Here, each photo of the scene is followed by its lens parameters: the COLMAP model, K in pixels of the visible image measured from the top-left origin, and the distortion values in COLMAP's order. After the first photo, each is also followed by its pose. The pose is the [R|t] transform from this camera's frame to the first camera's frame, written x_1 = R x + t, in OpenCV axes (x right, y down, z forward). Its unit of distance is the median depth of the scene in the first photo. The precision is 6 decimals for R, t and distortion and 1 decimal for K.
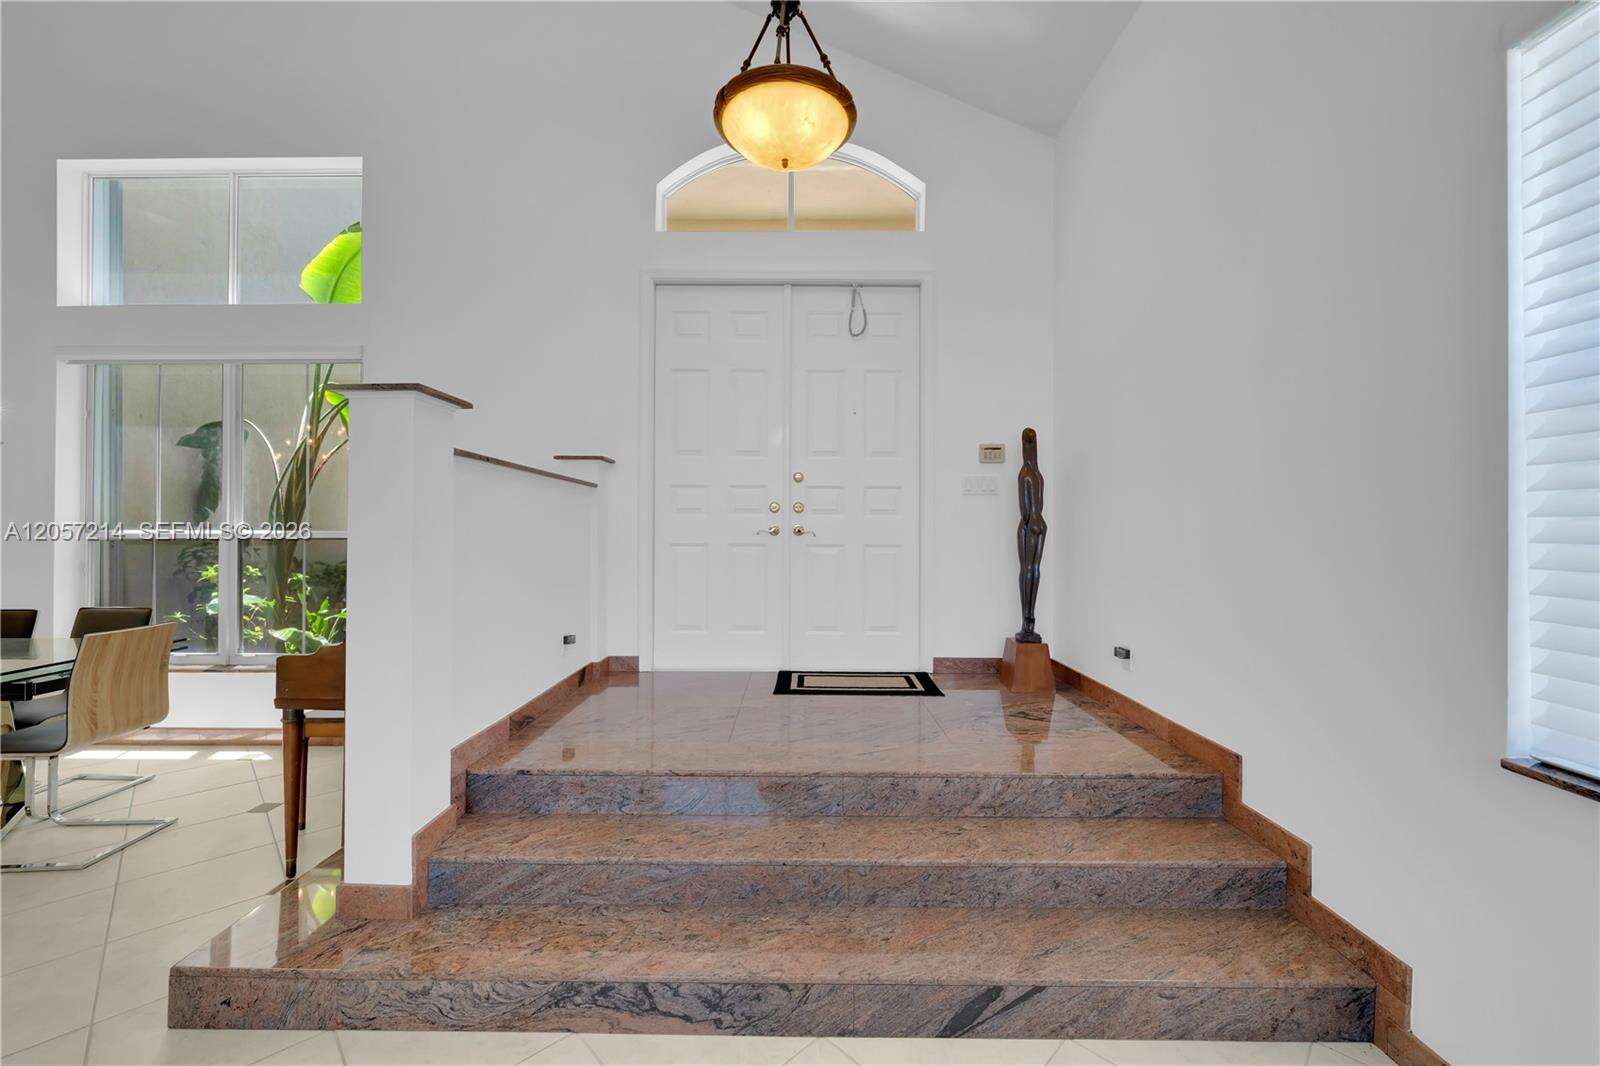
lens RADIAL K [[620.6, 0, 798.7], [0, 620.6, 520.5], [0, 0, 1]] dist [-0.001511, -0.000073]
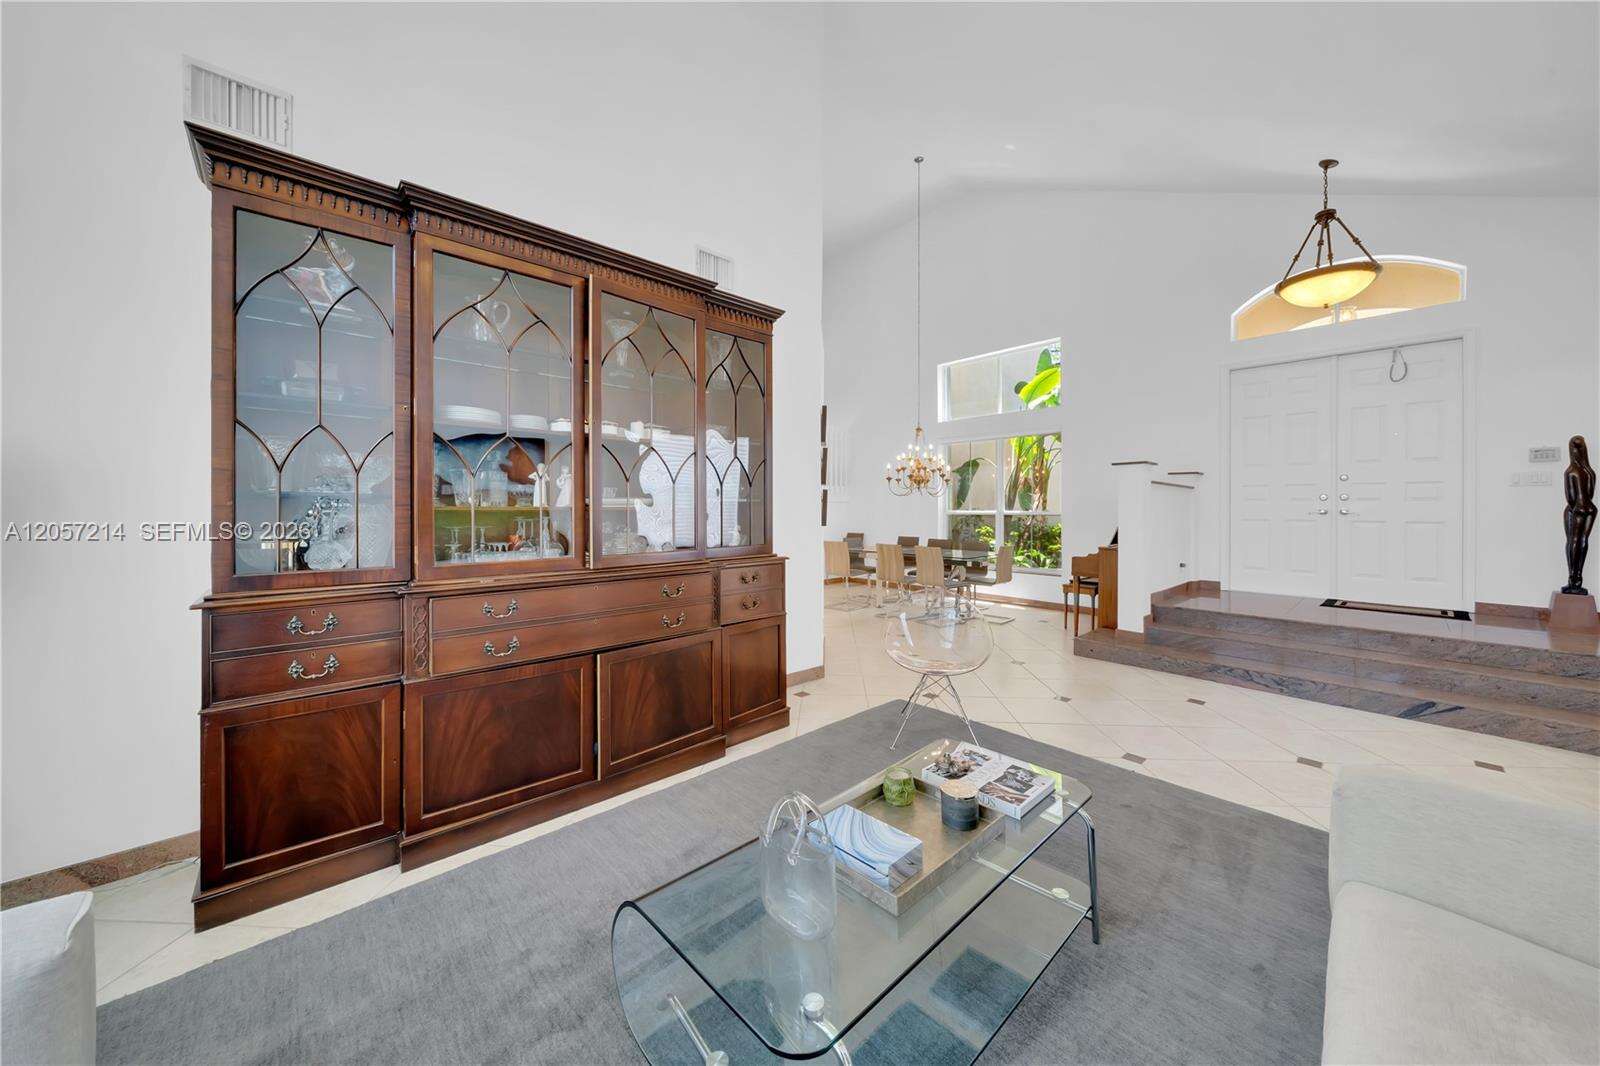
lens RADIAL K [[553.9, 0, 794.2], [0, 553.9, 510.3], [0, 0, 1]] dist [-0.008125, 0.000089]
pose [[0.667254, -0.000757, -0.744830, 0.116483], [0.011893, 0.999883, 0.009638, -0.019820], [0.744735, -0.015289, 0.667185, -1.053542]]
